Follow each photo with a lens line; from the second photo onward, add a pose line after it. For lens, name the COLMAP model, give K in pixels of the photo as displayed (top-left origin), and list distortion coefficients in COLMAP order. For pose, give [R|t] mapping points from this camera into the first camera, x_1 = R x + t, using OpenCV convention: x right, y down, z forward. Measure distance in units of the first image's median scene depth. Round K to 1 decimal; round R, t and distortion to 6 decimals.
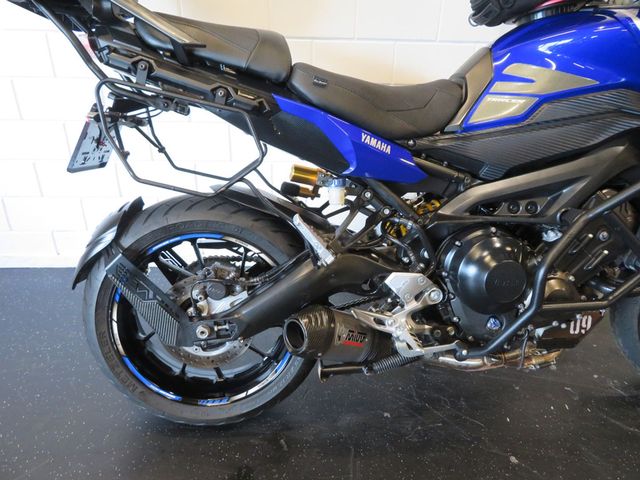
lens RADIAL K [[457.5, 0, 318.8], [0, 457.5, 239.9], [0, 0, 1]] dist [-0.008496, 0.002789]
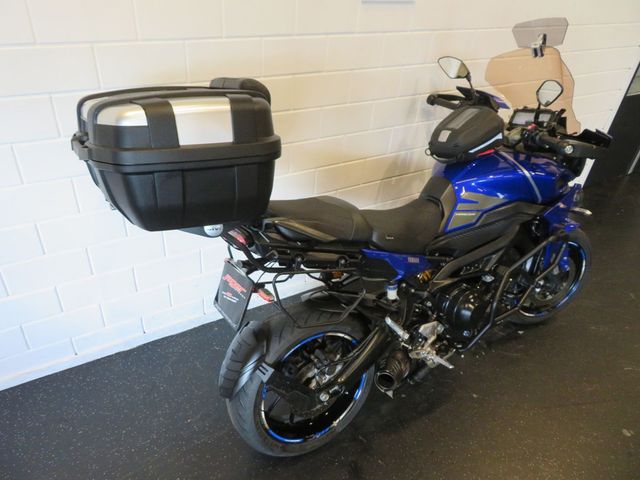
lens RADIAL K [[457.5, 0, 317.7], [0, 457.5, 237.7], [0, 0, 1]] dist [-0.008496, 0.002789]
pose [[0.888943, -0.221632, 0.400824, -0.769110], [0.161808, 0.970661, 0.177862, -0.591049], [-0.428485, -0.093252, 0.898724, -0.316577]]
